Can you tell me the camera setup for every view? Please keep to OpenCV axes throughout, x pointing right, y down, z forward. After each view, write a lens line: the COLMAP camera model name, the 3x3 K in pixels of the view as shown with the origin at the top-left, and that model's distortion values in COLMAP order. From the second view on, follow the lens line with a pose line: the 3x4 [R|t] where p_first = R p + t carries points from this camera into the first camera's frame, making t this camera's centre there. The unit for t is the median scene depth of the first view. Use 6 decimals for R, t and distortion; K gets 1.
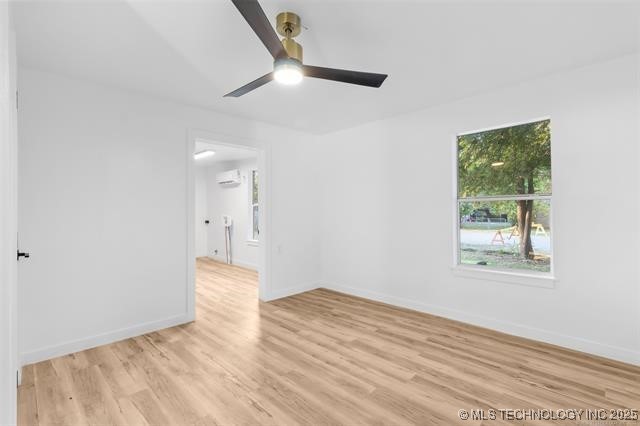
lens RADIAL K [[297.4, 0, 320.6], [0, 297.4, 211.2], [0, 0, 1]] dist [-0.003073, 0.000838]
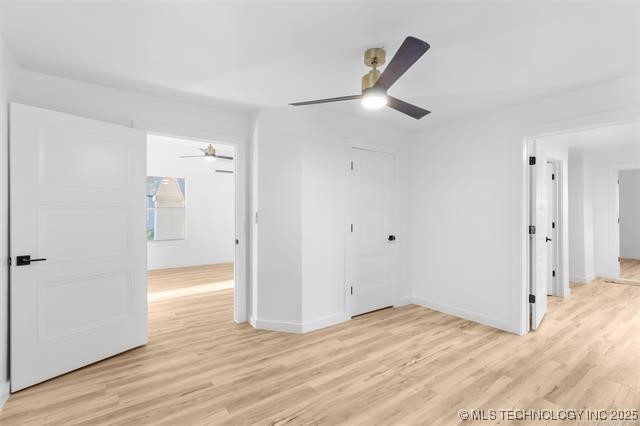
lens RADIAL K [[297.4, 0, 320.9], [0, 297.4, 212.3], [0, 0, 1]] dist [-0.003073, 0.000838]
pose [[-0.160071, 0.003237, -0.987100, 0.760756], [-0.000791, 0.999994, 0.003407, -0.018241], [0.987105, 0.001327, -0.160068, 0.702452]]
